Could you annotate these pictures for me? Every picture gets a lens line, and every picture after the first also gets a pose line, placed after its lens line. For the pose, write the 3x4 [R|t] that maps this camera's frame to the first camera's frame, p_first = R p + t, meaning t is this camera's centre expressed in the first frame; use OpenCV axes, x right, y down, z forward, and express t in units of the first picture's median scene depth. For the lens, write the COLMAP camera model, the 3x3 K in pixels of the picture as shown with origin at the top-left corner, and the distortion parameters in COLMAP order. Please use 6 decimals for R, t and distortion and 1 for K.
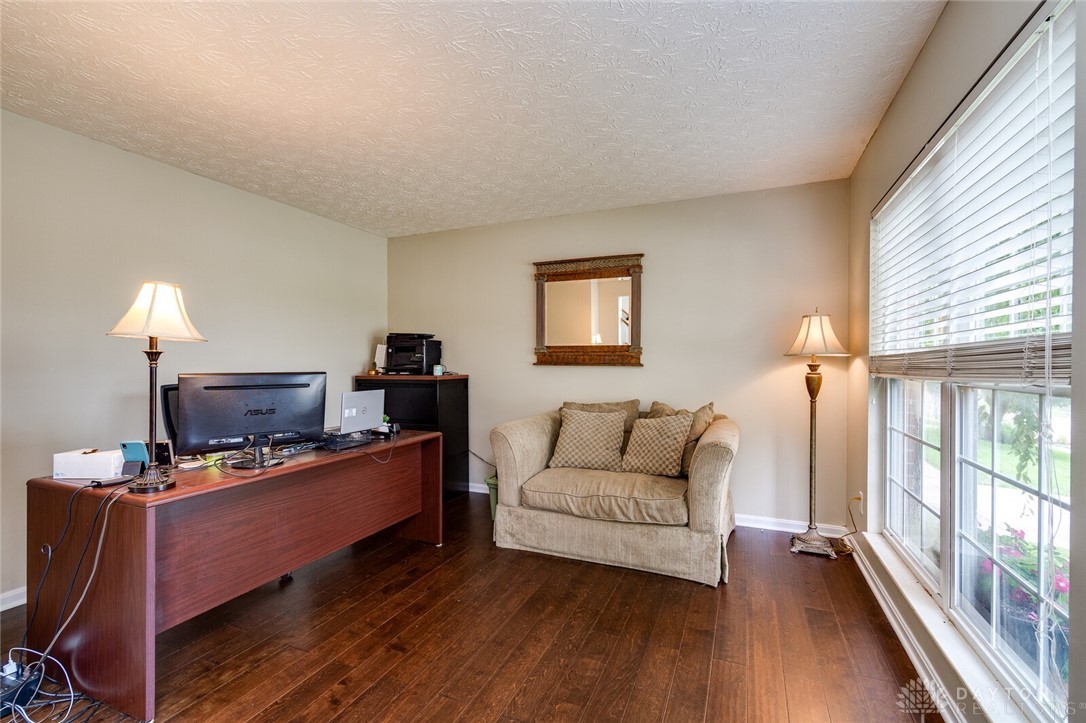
lens RADIAL K [[467.6, 0, 544.1], [0, 467.6, 369.3], [0, 0, 1]] dist [-0.000168, -0.001424]
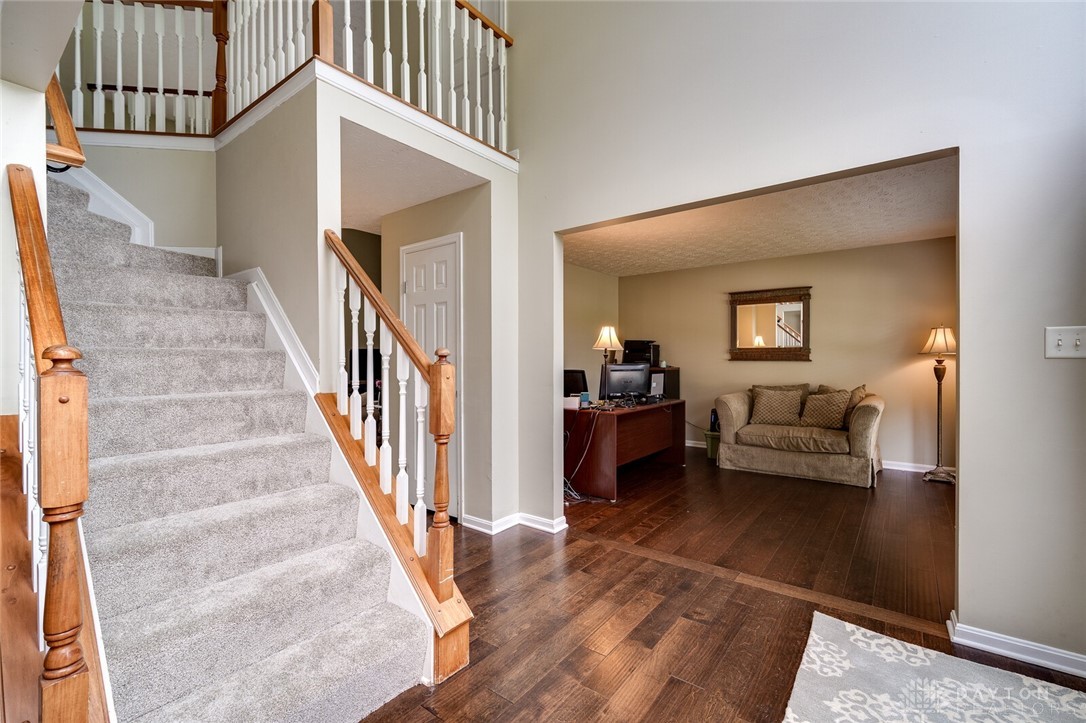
lens RADIAL K [[467.6, 0, 542.1], [0, 467.6, 364.2], [0, 0, 1]] dist [-0.000168, -0.001424]
pose [[0.968738, -0.000845, -0.248085, -0.305242], [-0.000587, 0.999984, -0.005700, 0.014023], [0.248086, 0.005667, 0.968722, -0.800830]]
